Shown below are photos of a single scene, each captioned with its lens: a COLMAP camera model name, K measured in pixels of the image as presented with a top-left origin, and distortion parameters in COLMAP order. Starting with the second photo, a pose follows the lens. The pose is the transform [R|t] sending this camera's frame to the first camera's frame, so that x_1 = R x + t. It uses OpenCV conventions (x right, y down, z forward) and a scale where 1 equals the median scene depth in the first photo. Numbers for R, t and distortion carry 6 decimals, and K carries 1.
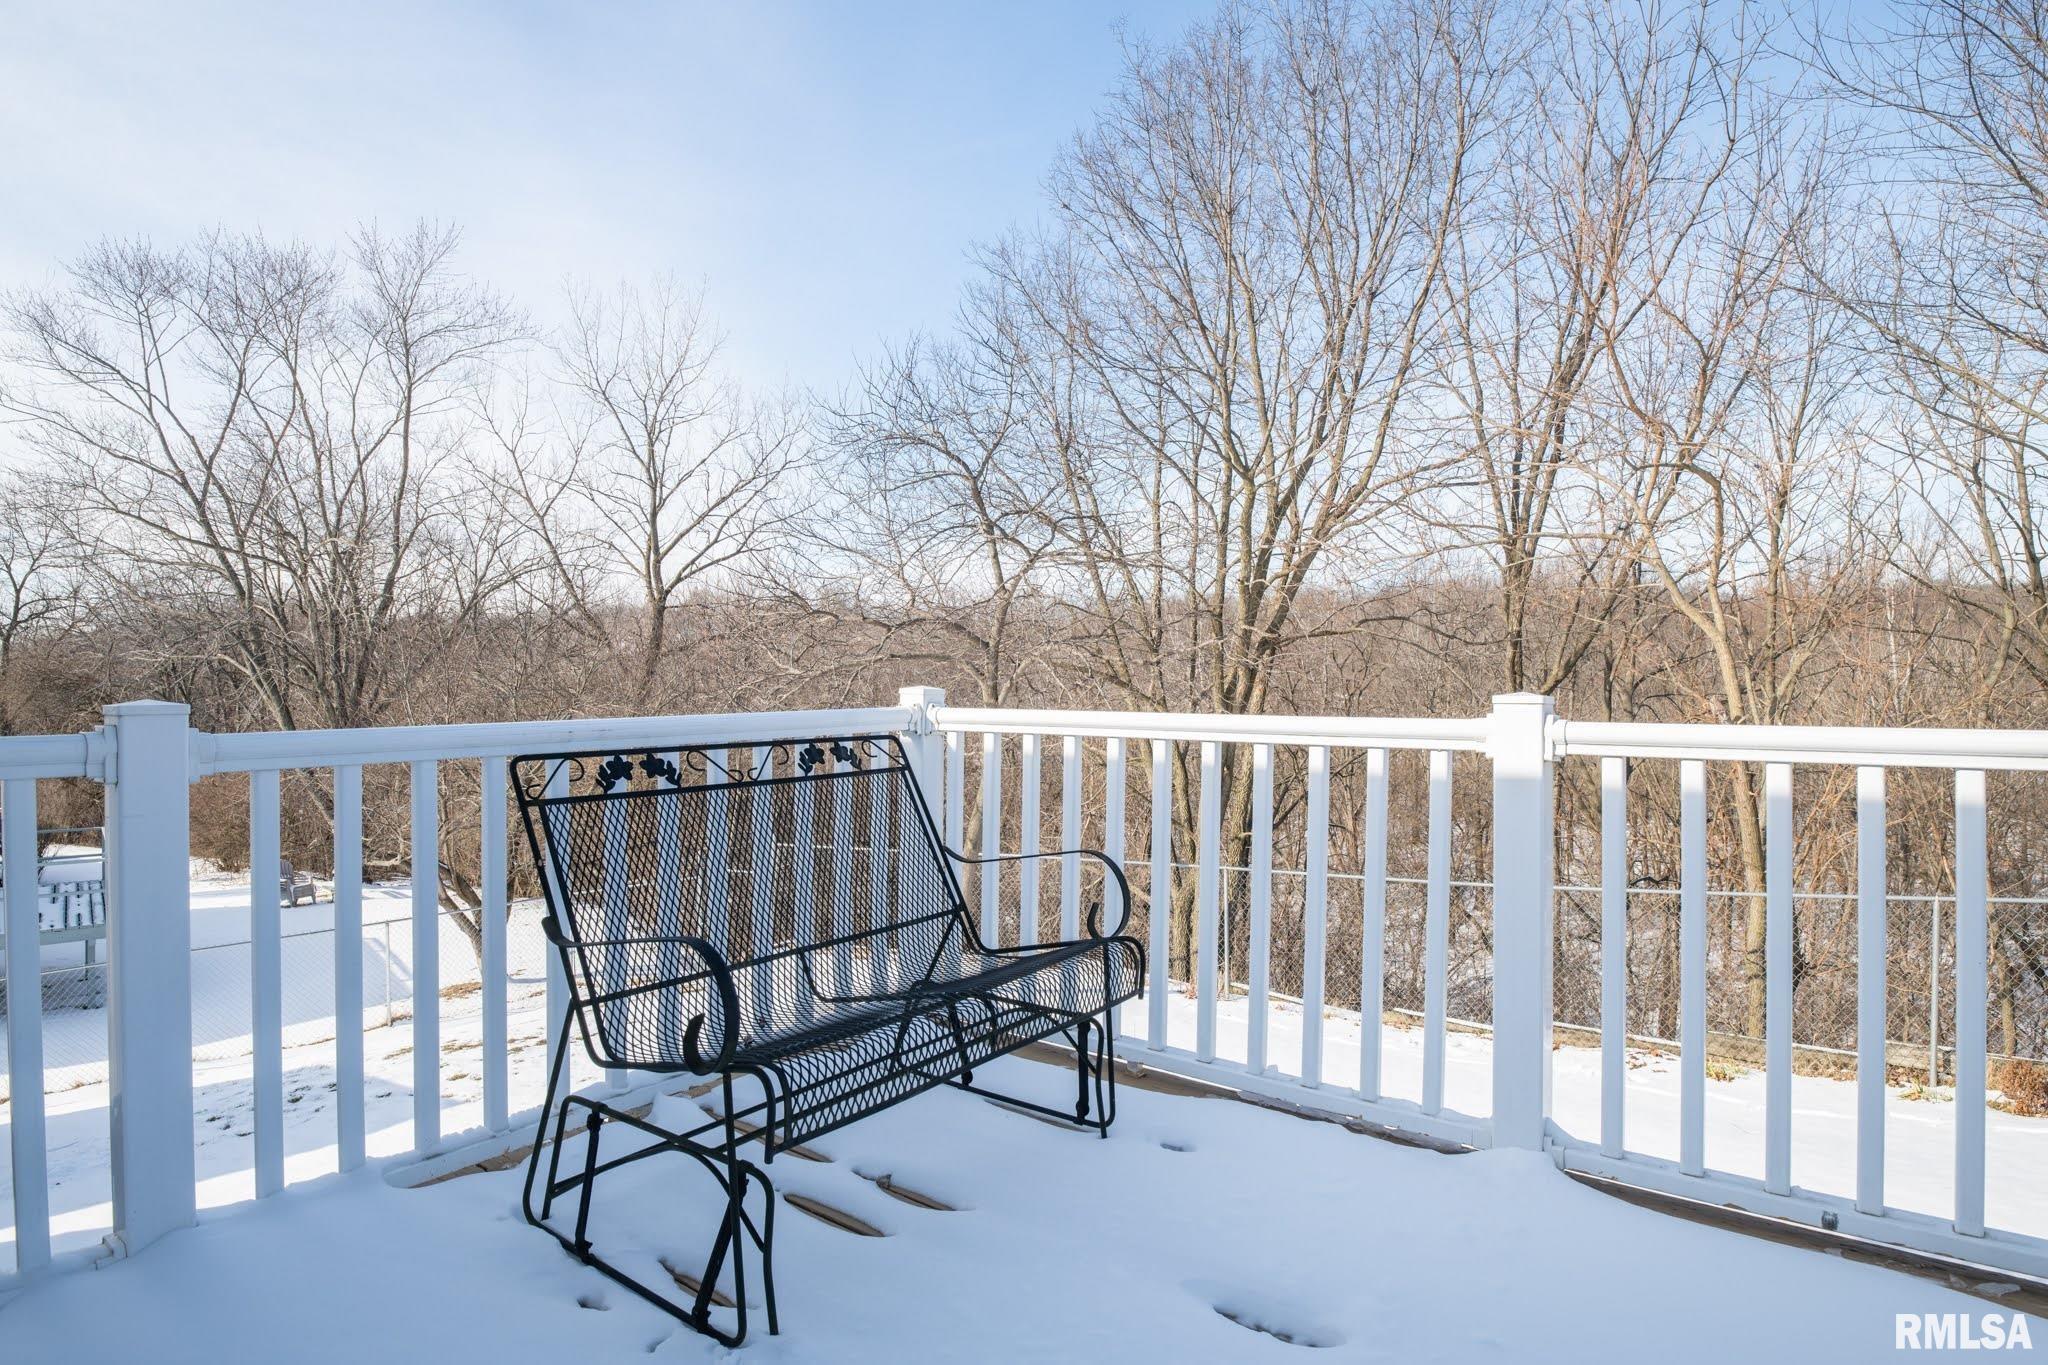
lens RADIAL K [[1097.5, 0, 1024.0], [0, 1097.5, 682.5], [0, 0, 1]] dist [-0.030743, 0.000392]
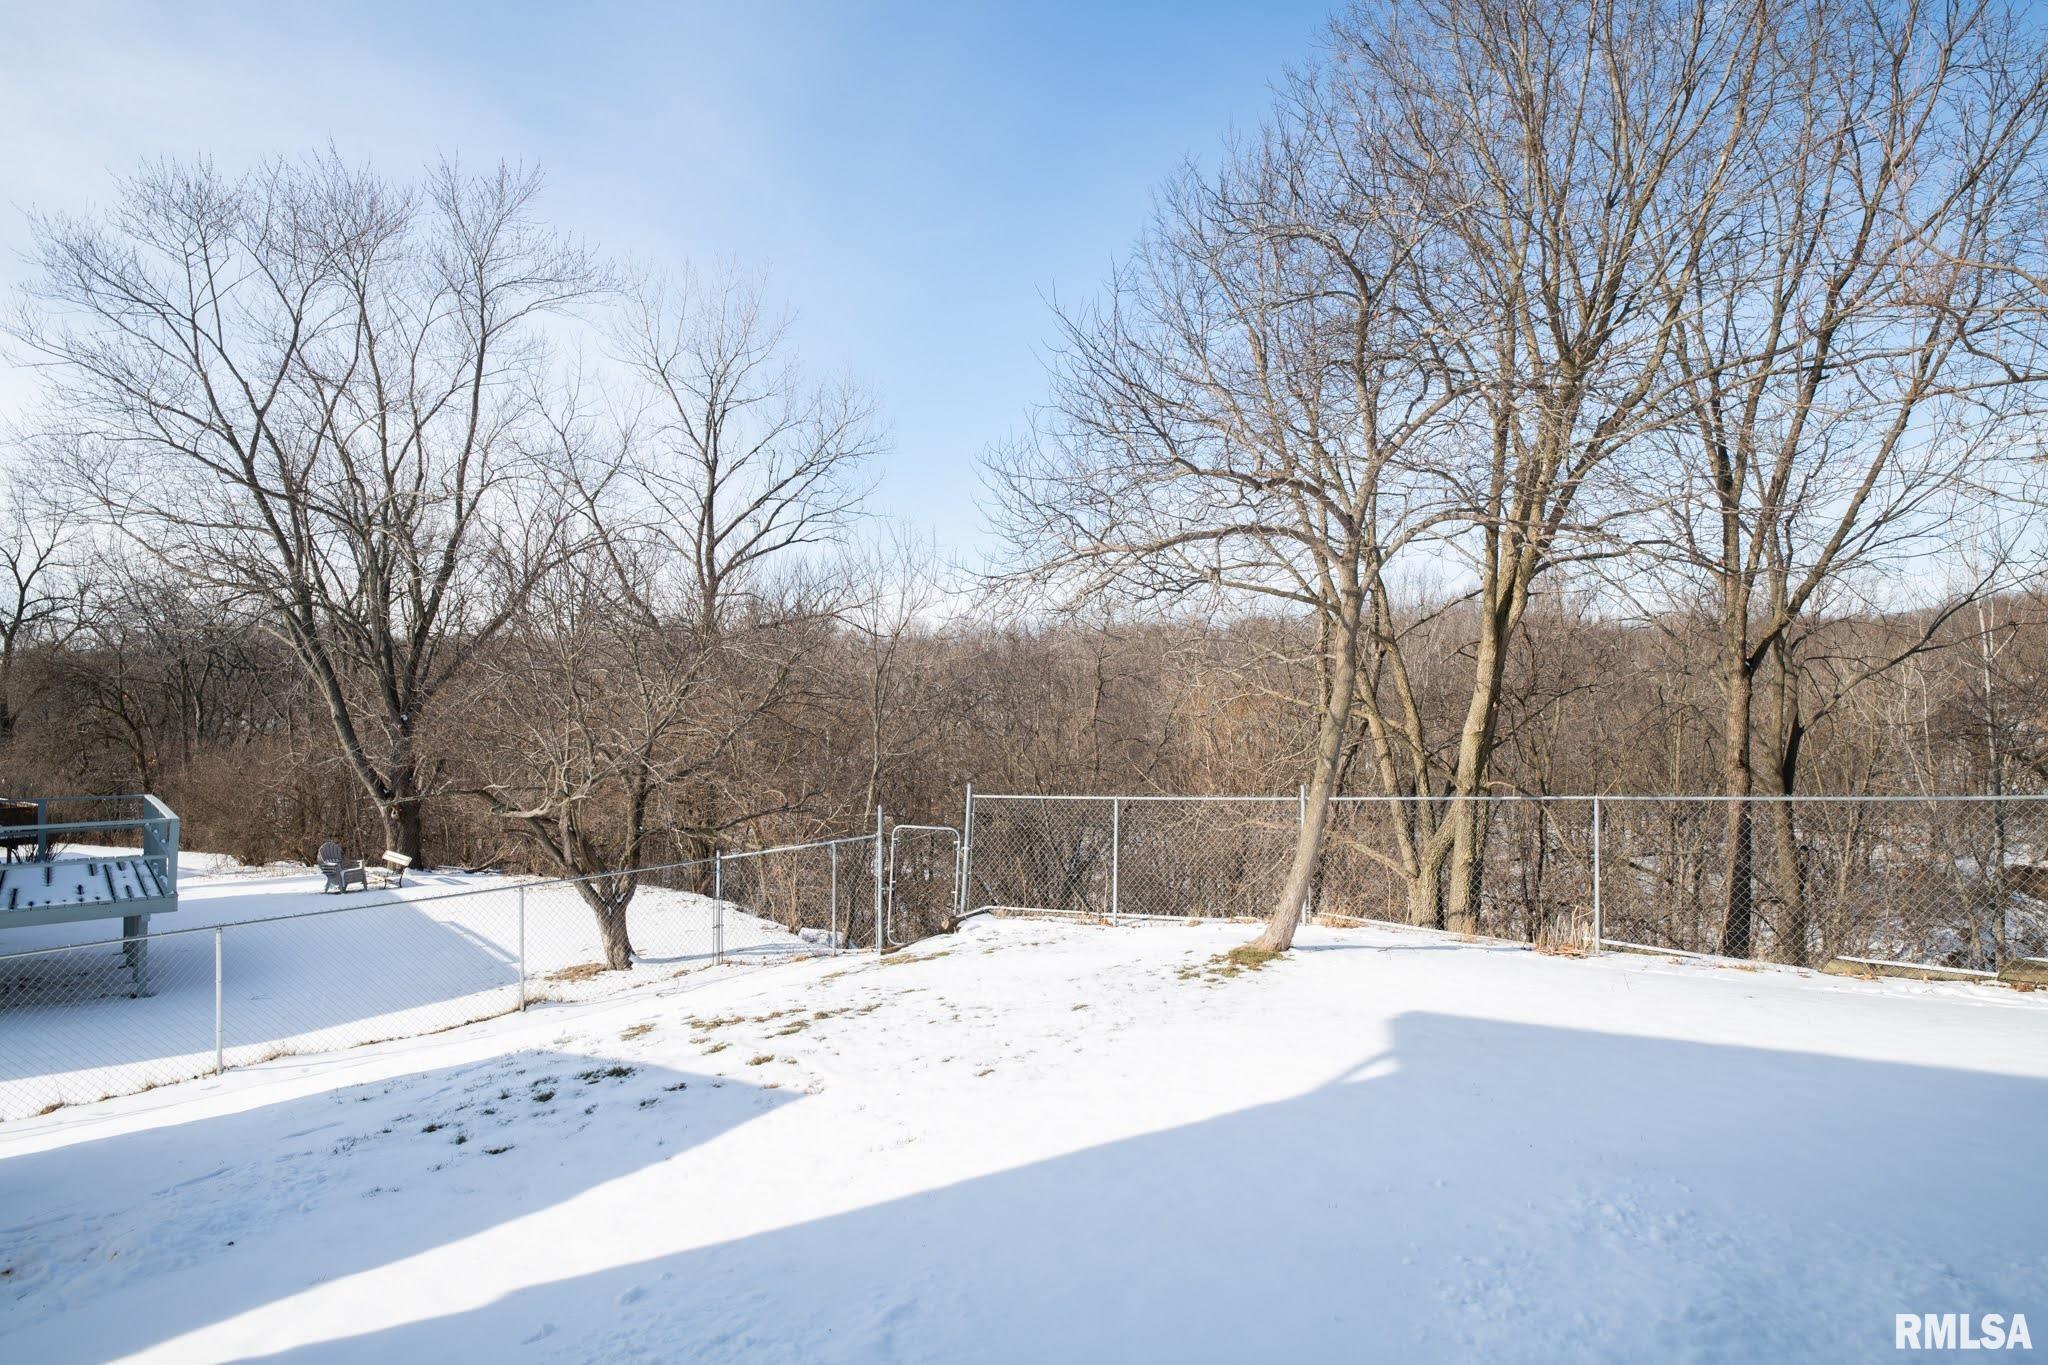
lens RADIAL K [[1012.0, 0, 1036.2], [0, 1012.0, 676.8], [0, 0, 1]] dist [-0.028695, -0.001879]
pose [[0.998494, 0.003791, 0.054737, -0.122956], [-0.002256, 0.999603, -0.028074, 0.042241], [-0.054822, 0.027908, 0.998106, 0.104881]]
